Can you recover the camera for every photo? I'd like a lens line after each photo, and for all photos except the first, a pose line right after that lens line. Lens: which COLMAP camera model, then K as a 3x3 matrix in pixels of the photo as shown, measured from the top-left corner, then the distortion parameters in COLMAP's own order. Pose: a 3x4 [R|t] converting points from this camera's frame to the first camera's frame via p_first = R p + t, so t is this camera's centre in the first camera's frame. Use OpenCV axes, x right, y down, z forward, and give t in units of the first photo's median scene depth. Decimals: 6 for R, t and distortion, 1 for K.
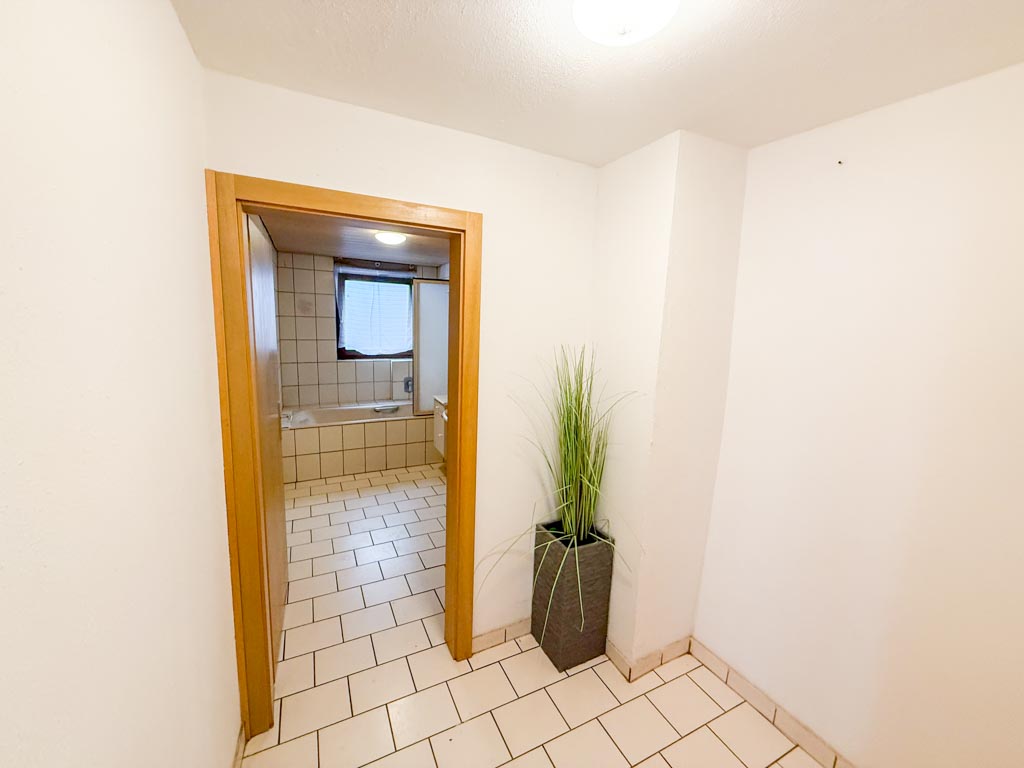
lens RADIAL K [[404.4, 0, 512.0], [0, 404.4, 384.0], [0, 0, 1]] dist [-0.000326, -0.000074]
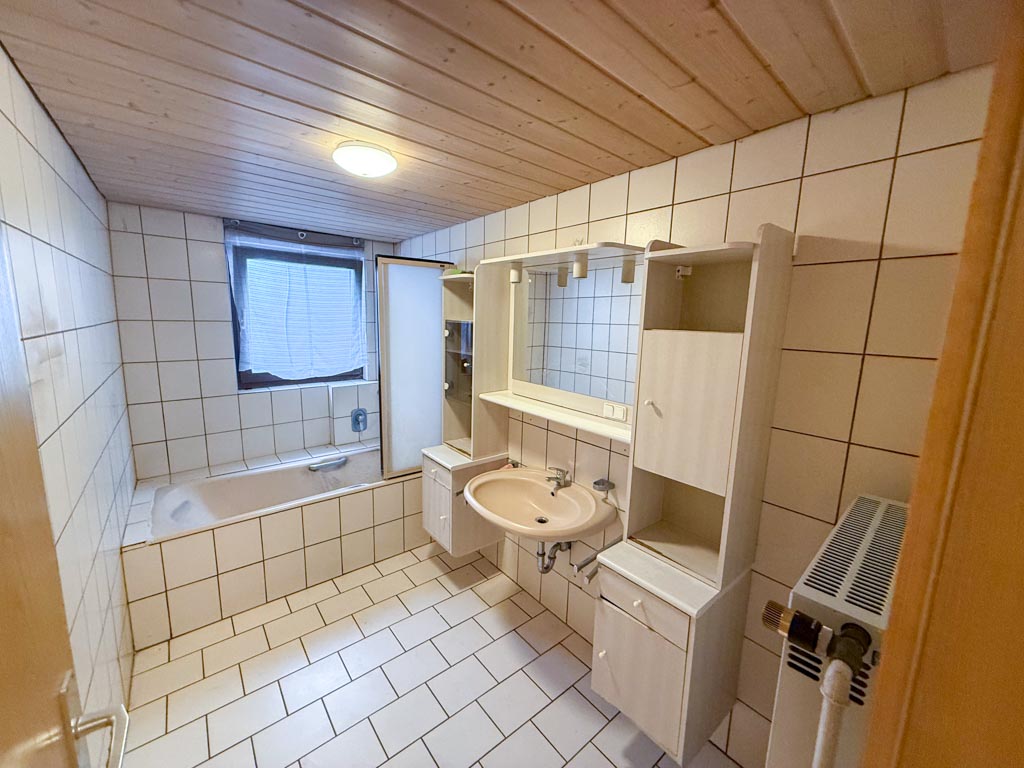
lens RADIAL K [[404.4, 0, 512.0], [0, 404.4, 384.0], [0, 0, 1]] dist [-0.000326, -0.000074]
pose [[0.975884, -0.042896, 0.214033, -0.162757], [0.039563, 0.999020, 0.019832, -0.066654], [-0.214674, -0.010886, 0.976625, 0.324463]]
